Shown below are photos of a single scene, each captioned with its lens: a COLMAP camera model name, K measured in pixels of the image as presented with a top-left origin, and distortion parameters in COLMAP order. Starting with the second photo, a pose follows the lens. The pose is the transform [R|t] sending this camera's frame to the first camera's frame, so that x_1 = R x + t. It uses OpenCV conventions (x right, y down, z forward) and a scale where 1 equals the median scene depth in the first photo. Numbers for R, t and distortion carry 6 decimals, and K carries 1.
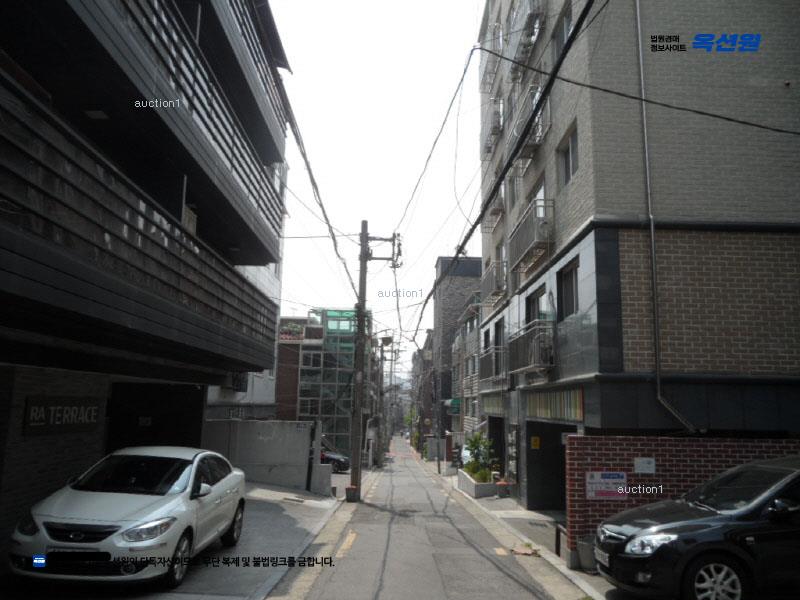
lens RADIAL K [[654.4, 0, 400.0], [0, 654.4, 300.0], [0, 0, 1]] dist [-0.006501, -0.000196]
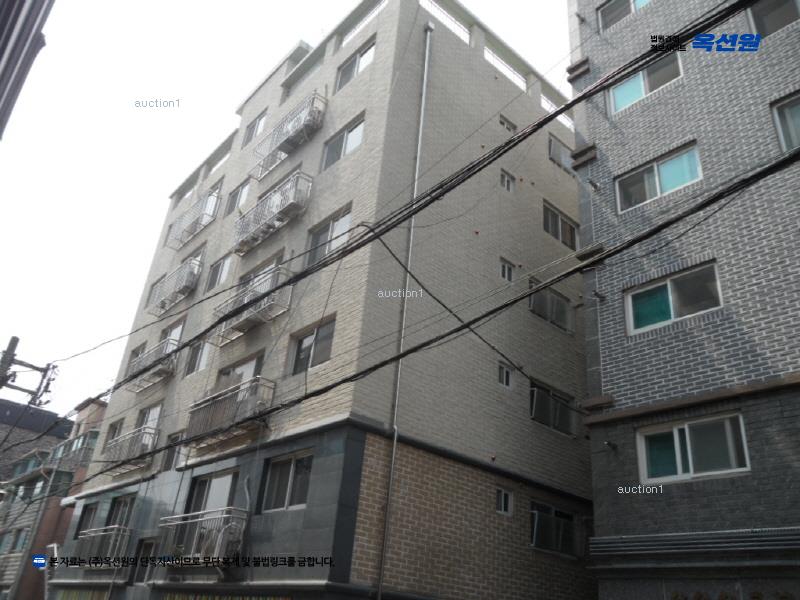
lens RADIAL K [[654.4, 0, 400.0], [0, 654.4, 300.0], [0, 0, 1]] dist [-0.006501, -0.000196]
pose [[0.757960, 0.348125, 0.551639, -0.255397], [-0.178014, 0.923974, -0.338502, 0.036768], [-0.627541, 0.158372, 0.762307, 0.156563]]
